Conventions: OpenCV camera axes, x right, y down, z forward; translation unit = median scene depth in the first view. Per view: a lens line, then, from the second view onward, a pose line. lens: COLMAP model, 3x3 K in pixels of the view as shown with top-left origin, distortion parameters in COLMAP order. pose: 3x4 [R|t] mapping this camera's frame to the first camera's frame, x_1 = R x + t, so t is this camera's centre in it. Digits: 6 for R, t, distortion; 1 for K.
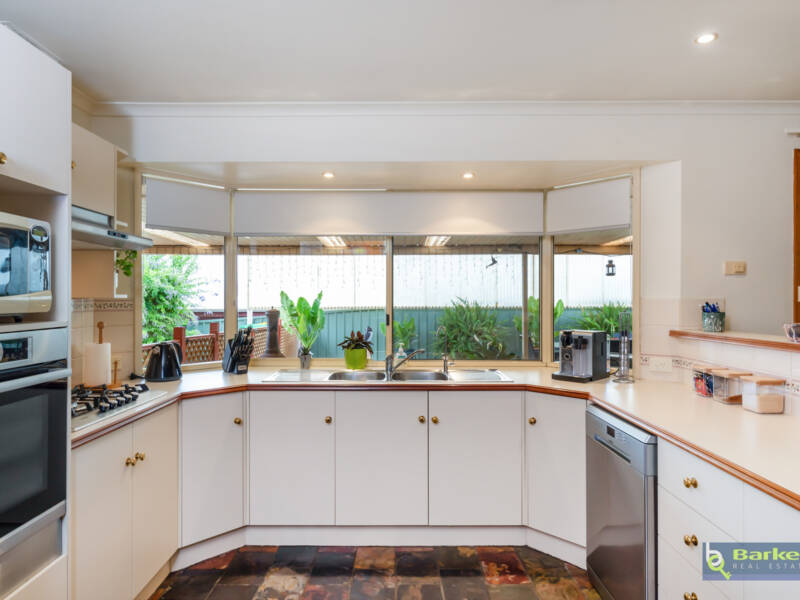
lens RADIAL K [[505.5, 0, 399.9], [0, 505.5, 296.0], [0, 0, 1]] dist [0.001599, 0.000041]
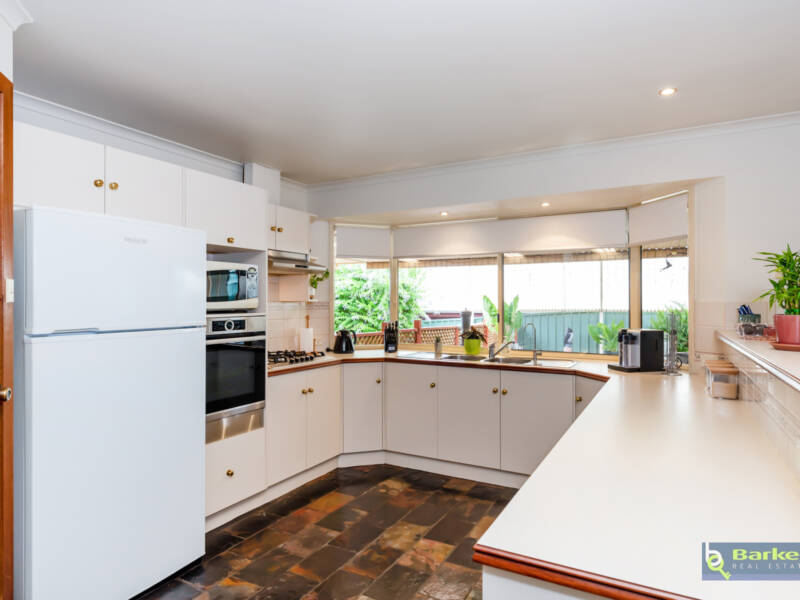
lens RADIAL K [[488.9, 0, 400.0], [0, 488.9, 300.0], [0, 0, 1]] dist [-0.000341, -0.001024]
pose [[0.872600, -0.001746, -0.488432, 0.405679], [0.002428, 0.999997, 0.000763, -0.000418], [0.488429, -0.001851, 0.872602, -0.234350]]
